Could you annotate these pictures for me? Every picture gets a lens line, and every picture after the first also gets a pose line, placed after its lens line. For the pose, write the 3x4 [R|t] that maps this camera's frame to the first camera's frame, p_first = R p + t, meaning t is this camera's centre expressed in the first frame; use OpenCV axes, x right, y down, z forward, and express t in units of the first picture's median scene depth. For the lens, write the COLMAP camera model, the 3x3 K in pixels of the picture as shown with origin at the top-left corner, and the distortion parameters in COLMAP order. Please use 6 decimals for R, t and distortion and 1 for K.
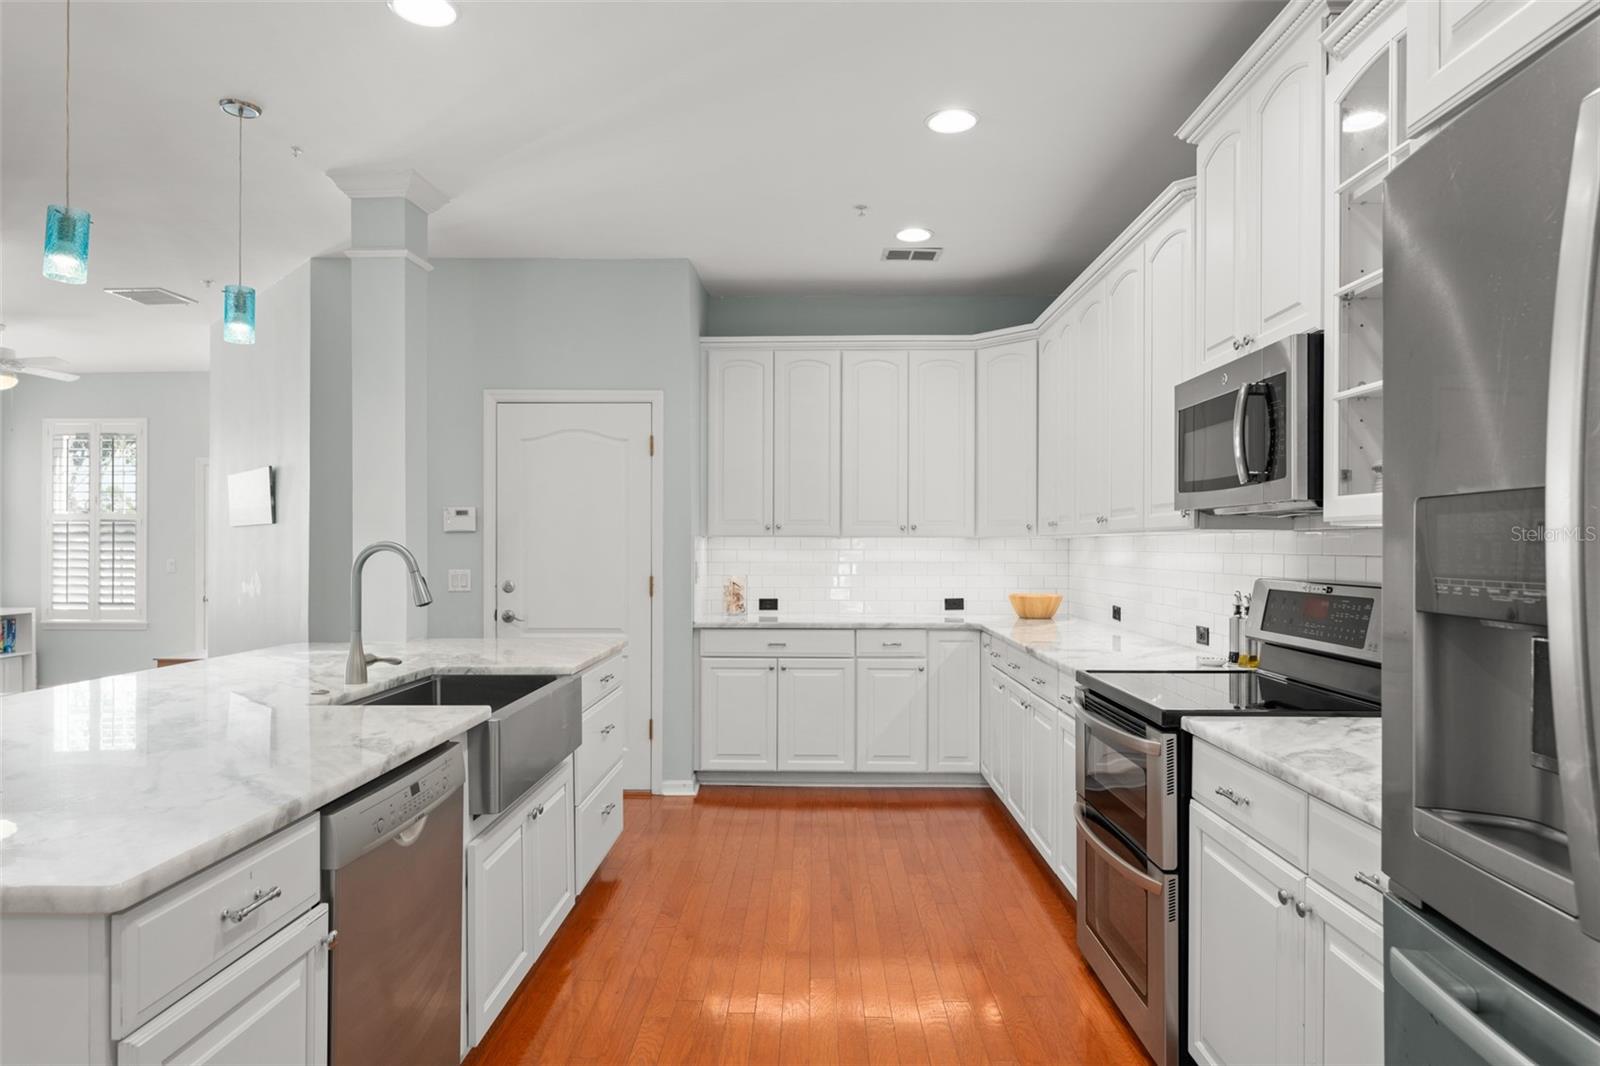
lens RADIAL K [[948.7, 0, 792.3], [0, 948.7, 545.4], [0, 0, 1]] dist [0.000532, -0.005495]
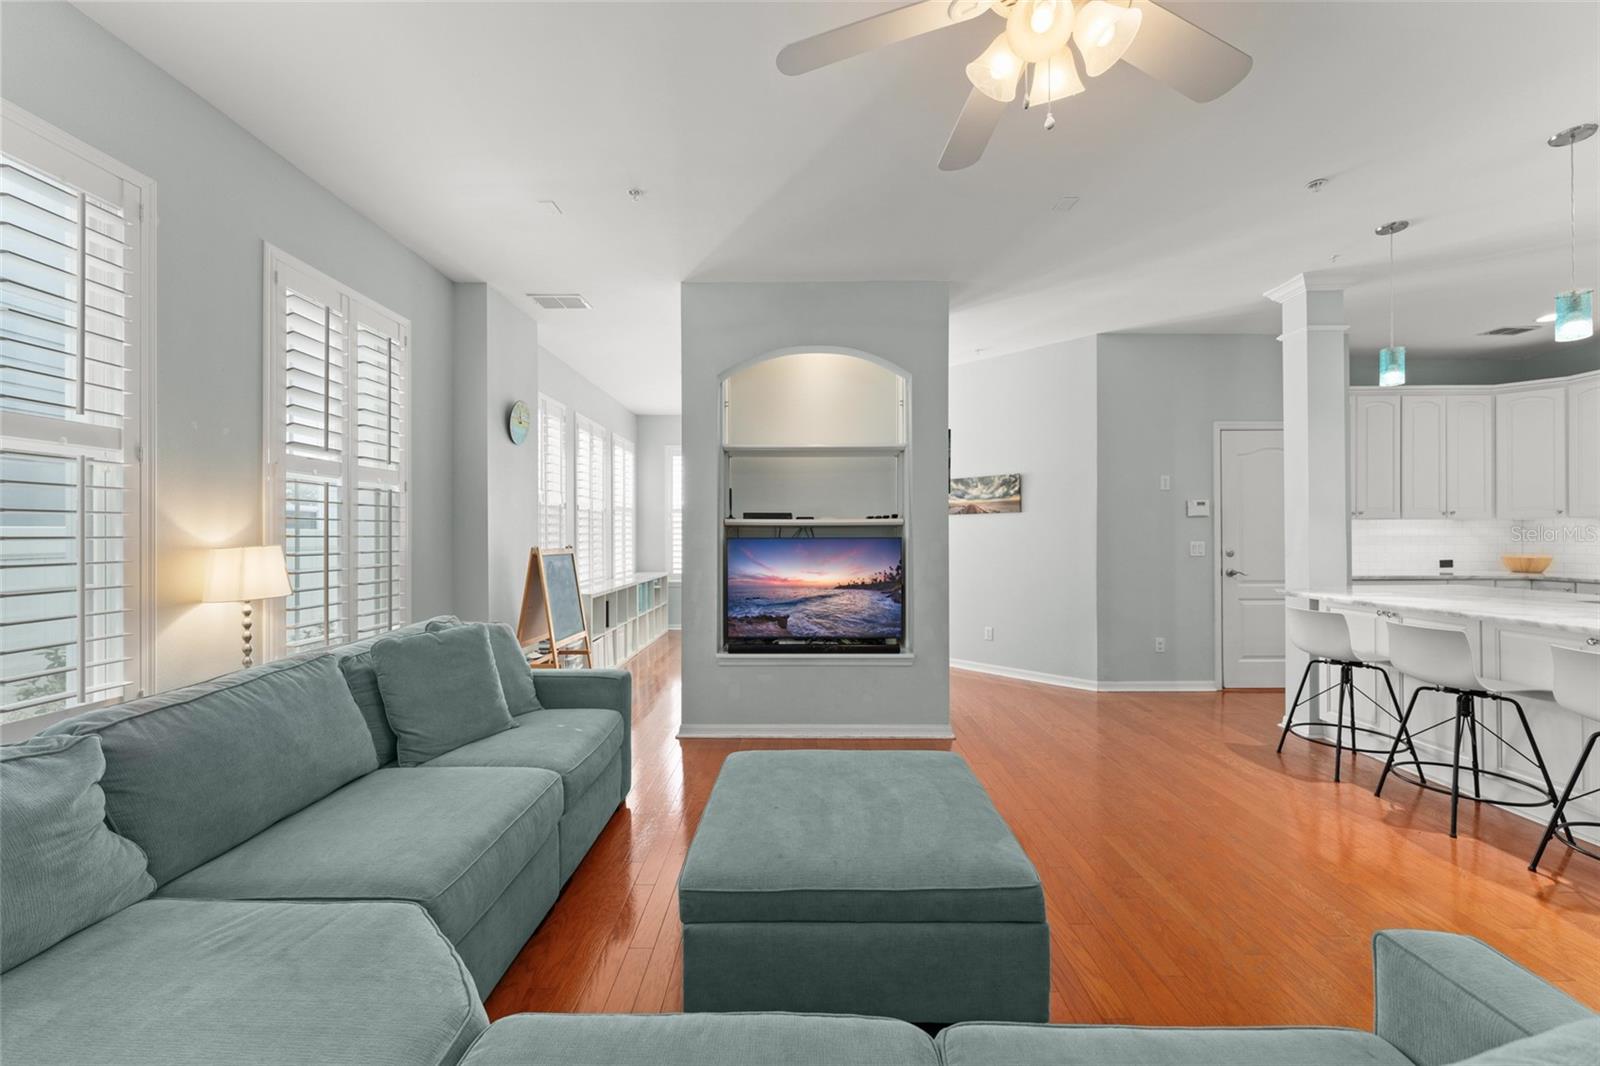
lens RADIAL K [[641.3, 0, 803.9], [0, 641.3, 530.3], [0, 0, 1]] dist [-0.005278, 0.001677]
pose [[0.999881, -0.004697, 0.014681, -0.986315], [0.004739, 0.999985, -0.002805, 0.007951], [-0.014668, 0.002875, 0.999888, -0.000909]]
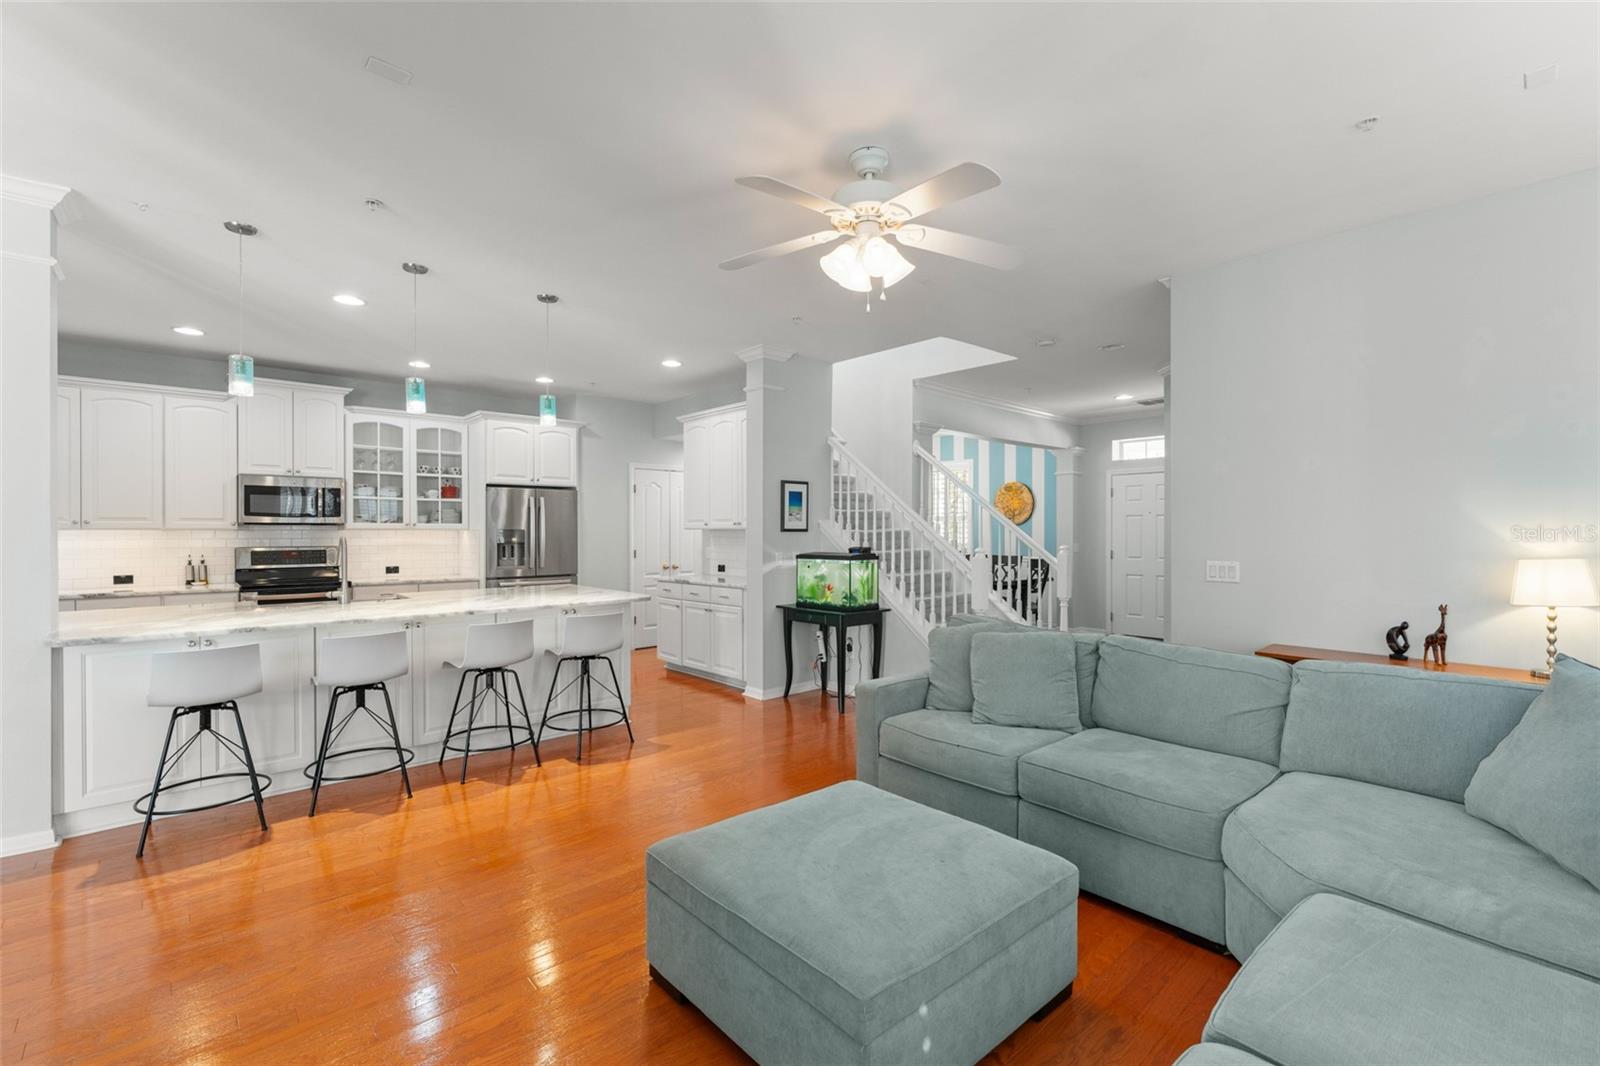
lens RADIAL K [[698.8, 0, 795.5], [0, 698.8, 531.2], [0, 0, 1]] dist [-0.000319, -0.000417]
pose [[-0.678720, -0.001244, 0.734396, -1.231614], [-0.000258, 0.999999, 0.001455, -0.009578], [-0.734397, 0.000798, -0.678720, 0.710010]]
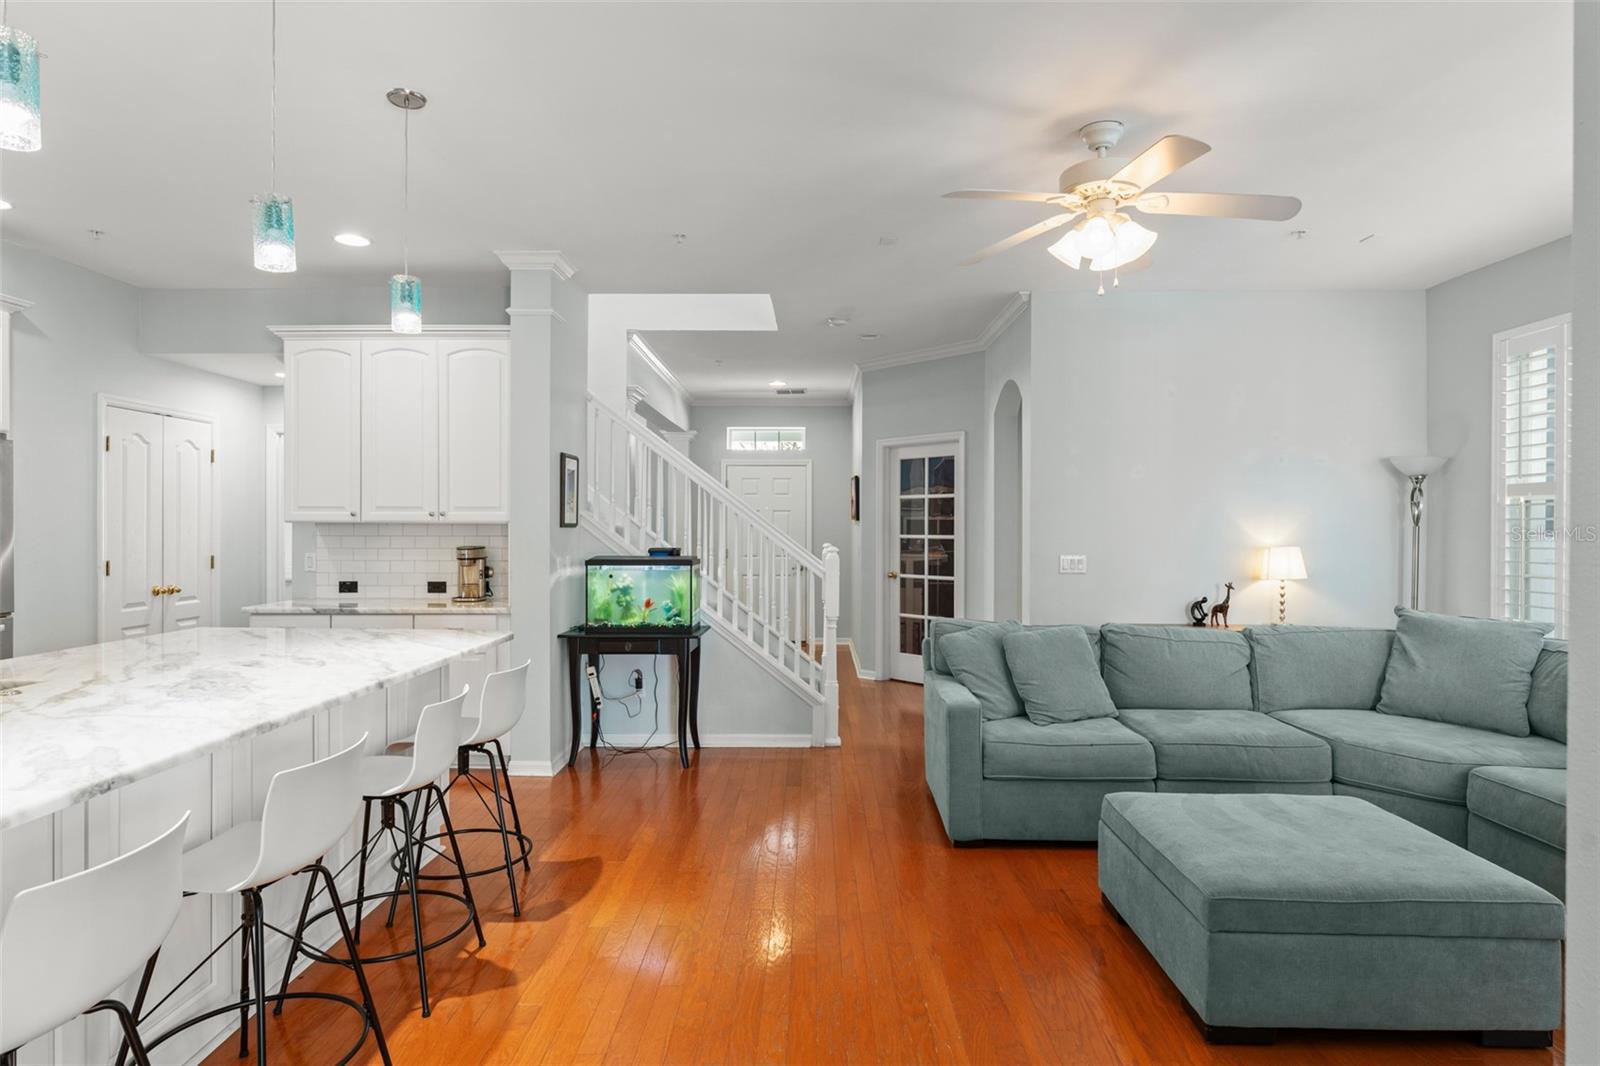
lens RADIAL K [[890.0, 0, 796.0], [0, 890.0, 531.6], [0, 0, 1]] dist [-0.000625, 0.001396]
pose [[-0.999975, -0.004854, 0.005205, -0.651463], [-0.004830, 0.999978, 0.004526, -0.008251], [-0.005226, 0.004501, -0.999976, 0.951251]]
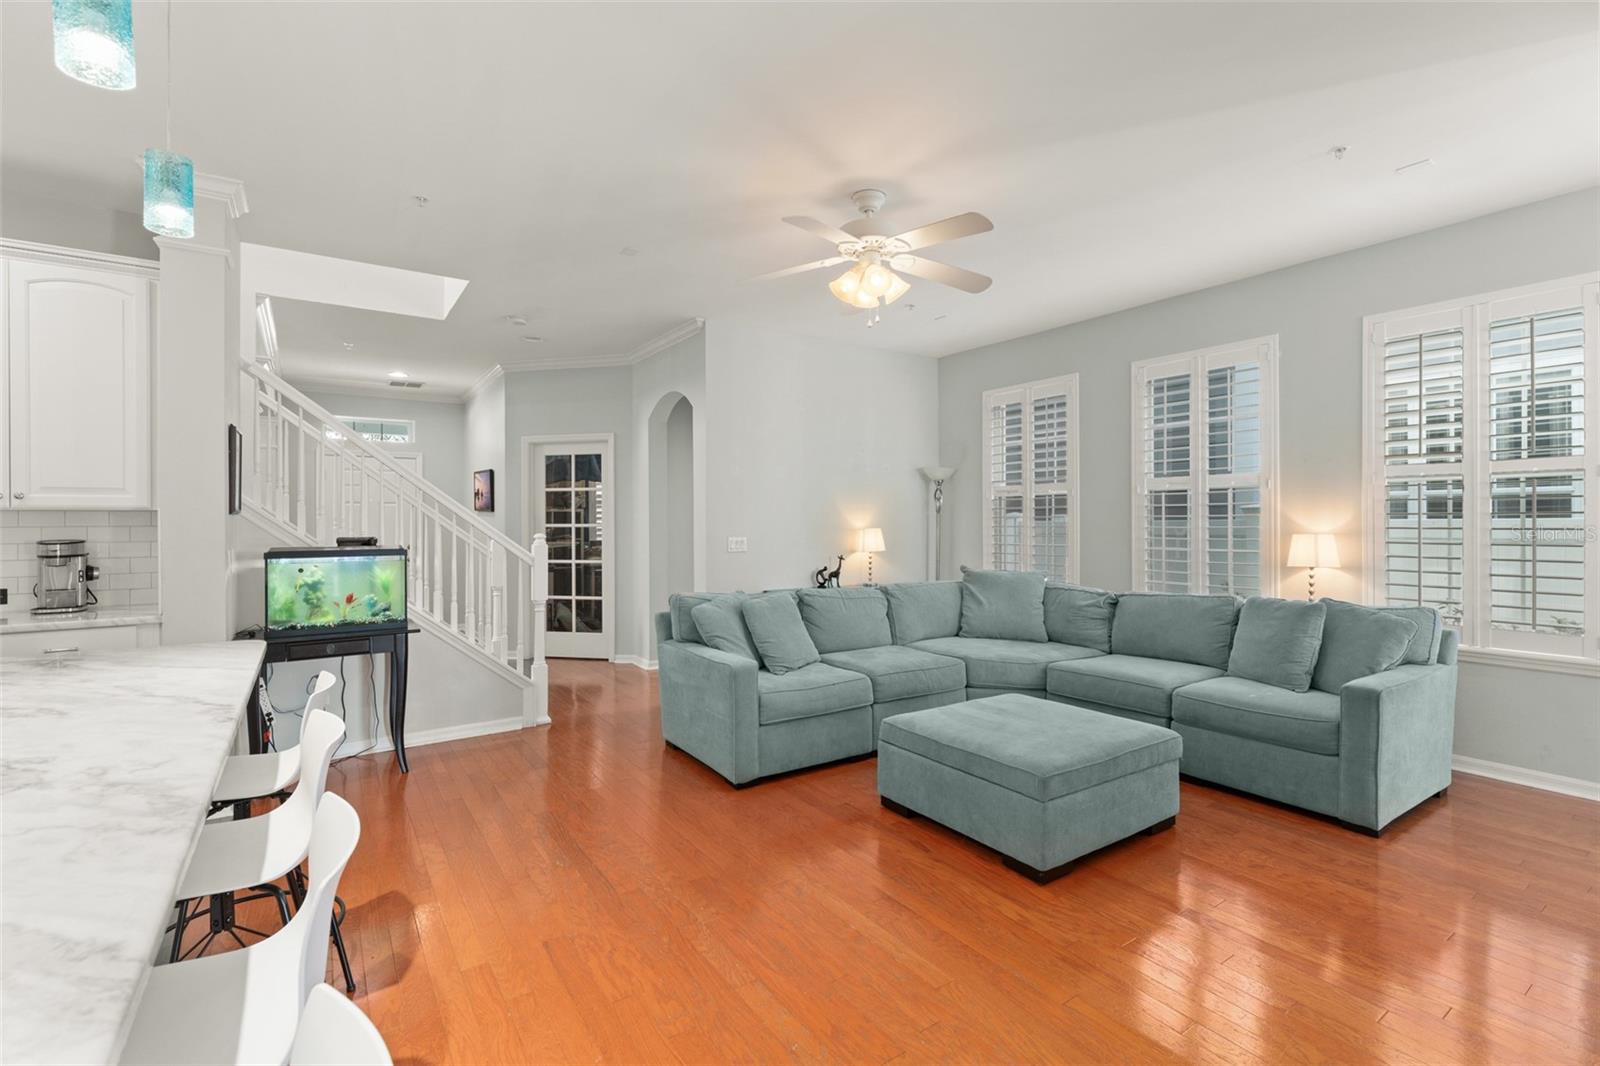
lens RADIAL K [[722.5, 0, 796.5], [0, 722.5, 521.2], [0, 0, 1]] dist [-0.000138, -0.000877]
pose [[-0.820916, 0.000941, -0.571049, -0.431480], [0.002754, 0.999994, -0.002312, 0.002493], [0.571043, -0.003470, -0.820913, 0.809103]]
